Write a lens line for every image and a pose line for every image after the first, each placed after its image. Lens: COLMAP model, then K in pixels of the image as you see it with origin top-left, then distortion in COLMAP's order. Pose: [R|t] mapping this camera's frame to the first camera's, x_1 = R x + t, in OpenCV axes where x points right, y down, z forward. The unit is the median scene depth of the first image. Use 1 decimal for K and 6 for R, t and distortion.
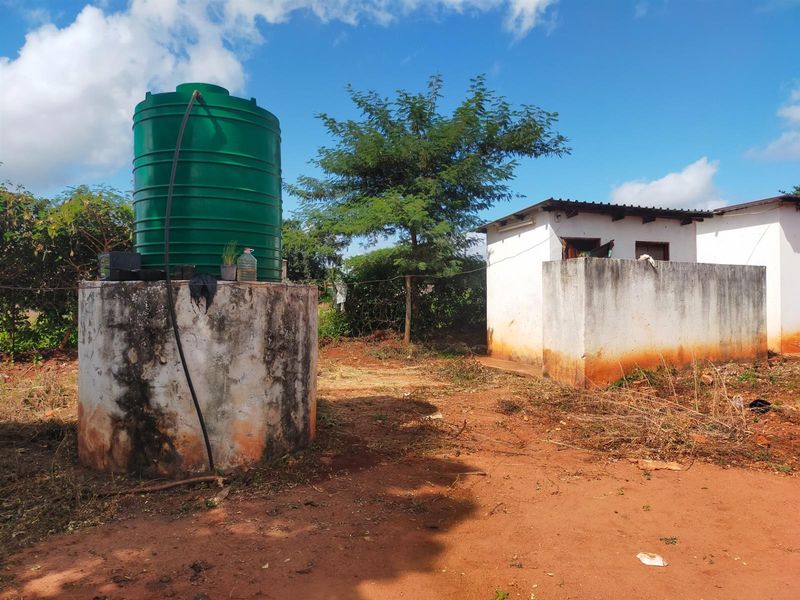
lens RADIAL K [[617.7, 0, 399.0], [0, 617.7, 302.5], [0, 0, 1]] dist [0.099290, -0.114494]
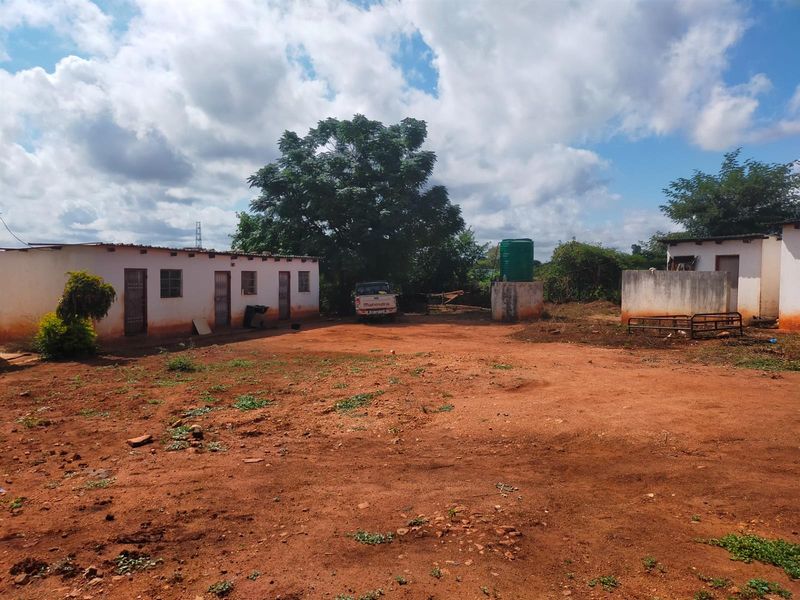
lens RADIAL K [[617.7, 0, 399.0], [0, 617.7, 302.5], [0, 0, 1]] dist [0.099290, -0.114494]
pose [[-0.036707, 0.054285, -0.997851, 2.496328], [0.004559, 0.998522, 0.054154, -0.075899], [0.999316, -0.002562, -0.036900, 0.205969]]
